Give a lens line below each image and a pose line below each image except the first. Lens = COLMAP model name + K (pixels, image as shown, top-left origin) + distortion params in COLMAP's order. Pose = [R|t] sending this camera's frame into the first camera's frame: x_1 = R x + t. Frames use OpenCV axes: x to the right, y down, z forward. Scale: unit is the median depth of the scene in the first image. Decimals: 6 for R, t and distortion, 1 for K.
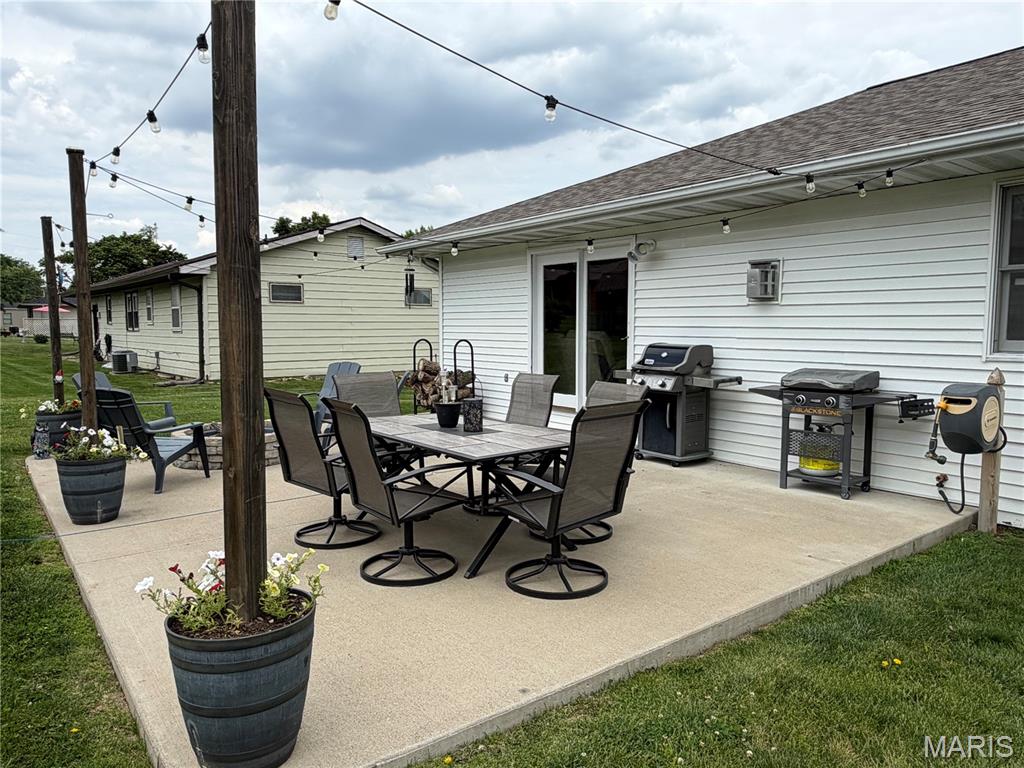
lens RADIAL K [[712.9, 0, 513.2], [0, 712.9, 378.2], [0, 0, 1]] dist [-0.004980, 0.003288]
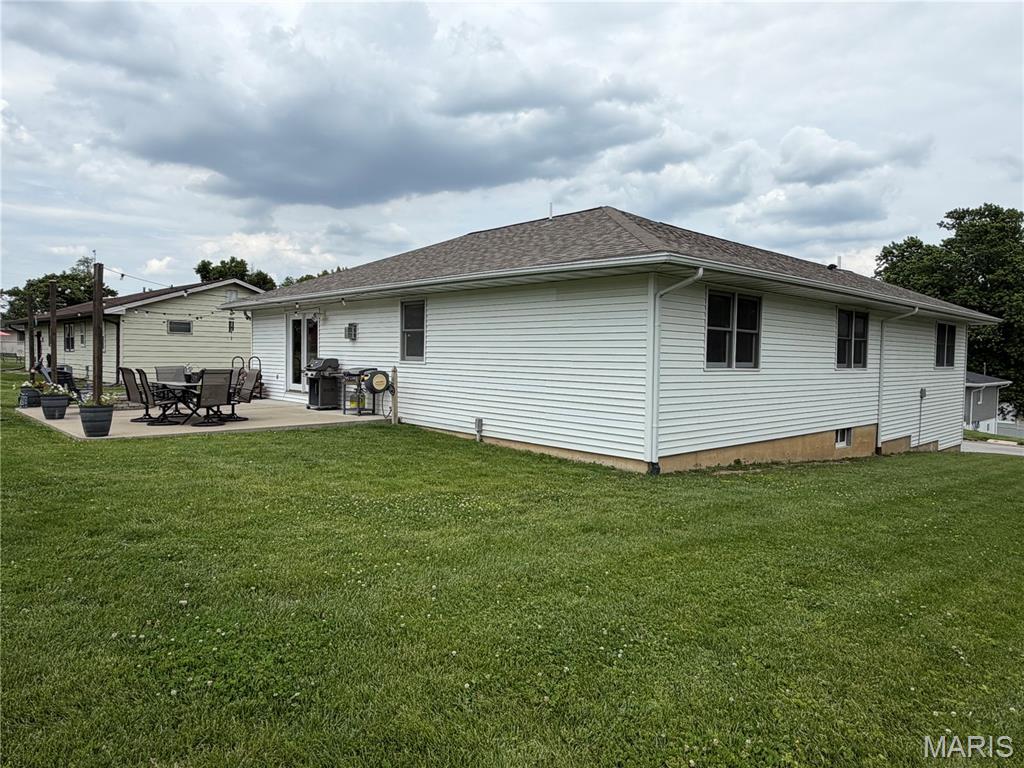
lens RADIAL K [[659.5, 0, 507.4], [0, 659.5, 376.5], [0, 0, 1]] dist [0.005848, 0.004381]
pose [[0.995183, 0.012144, 0.097282, 0.592591], [-0.008120, 0.999099, -0.041651, 0.092087], [-0.097700, 0.040660, 0.994385, -1.133442]]
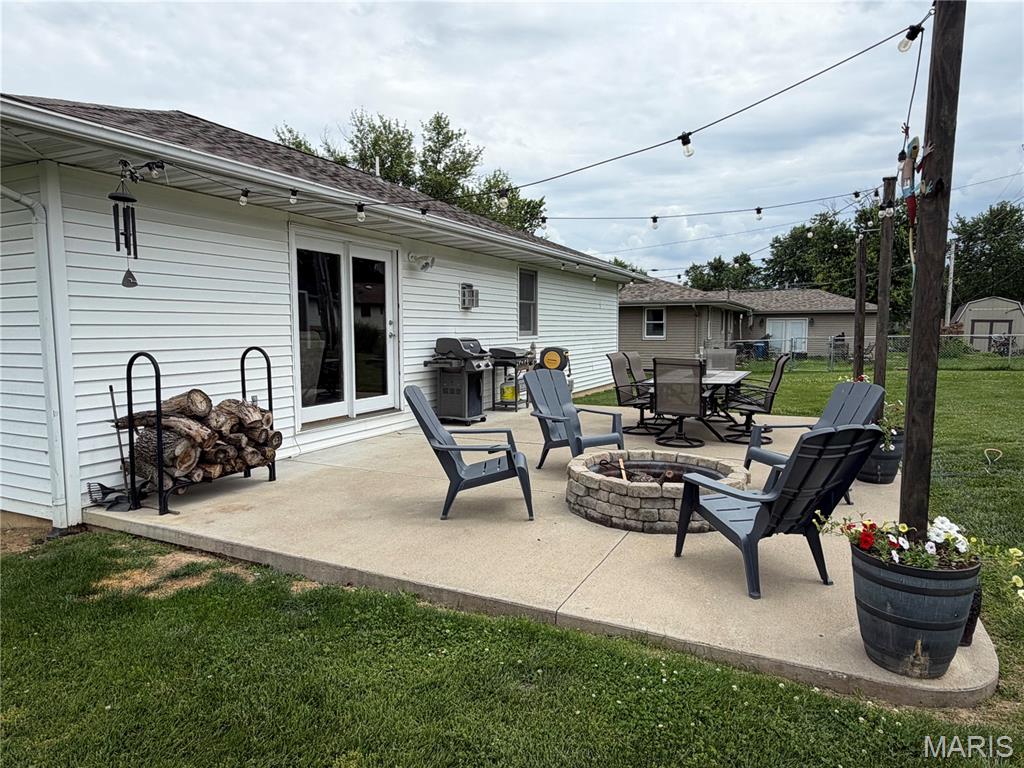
lens RADIAL K [[659.5, 0, 506.2], [0, 659.5, 388.6], [0, 0, 1]] dist [0.005848, 0.004381]
pose [[-0.450529, -0.081228, 0.889059, -0.916614], [0.071128, 0.989421, 0.126441, -0.102248], [-0.889924, 0.120202, -0.439985, 1.437811]]
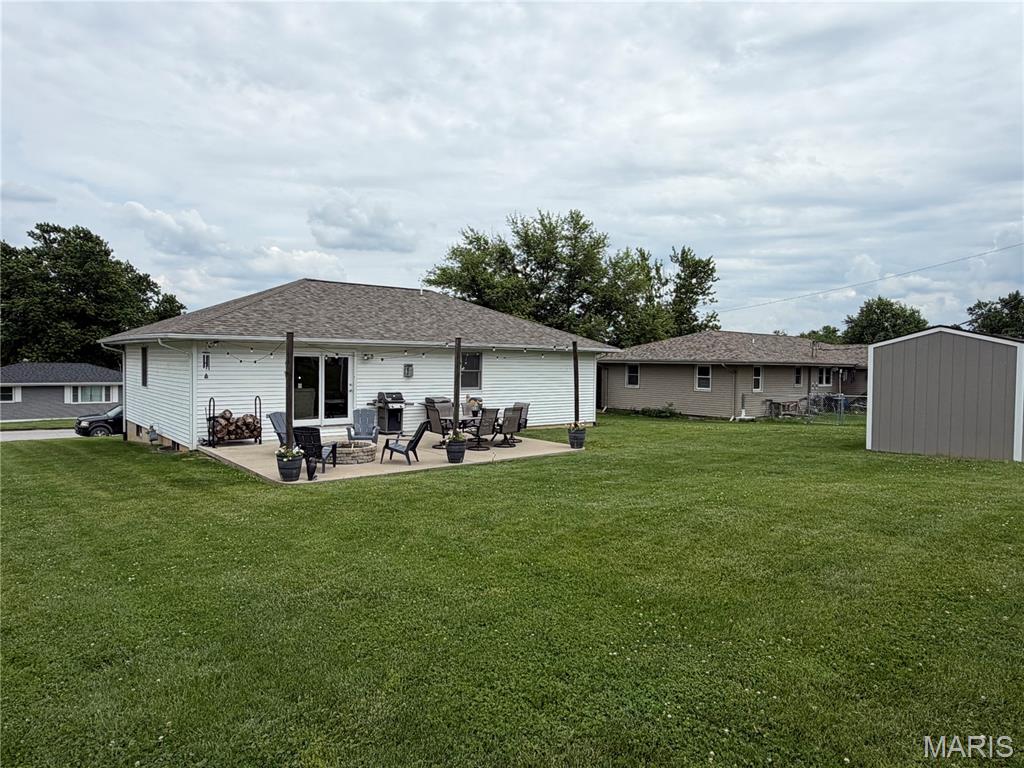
lens RADIAL K [[659.5, 0, 503.6], [0, 659.5, 384.3], [0, 0, 1]] dist [0.005848, 0.004381]
pose [[-0.038431, -0.036110, 0.998609, -2.291162], [0.061561, 0.997363, 0.038434, -0.146309], [-0.997363, 0.062953, -0.036107, 0.624729]]
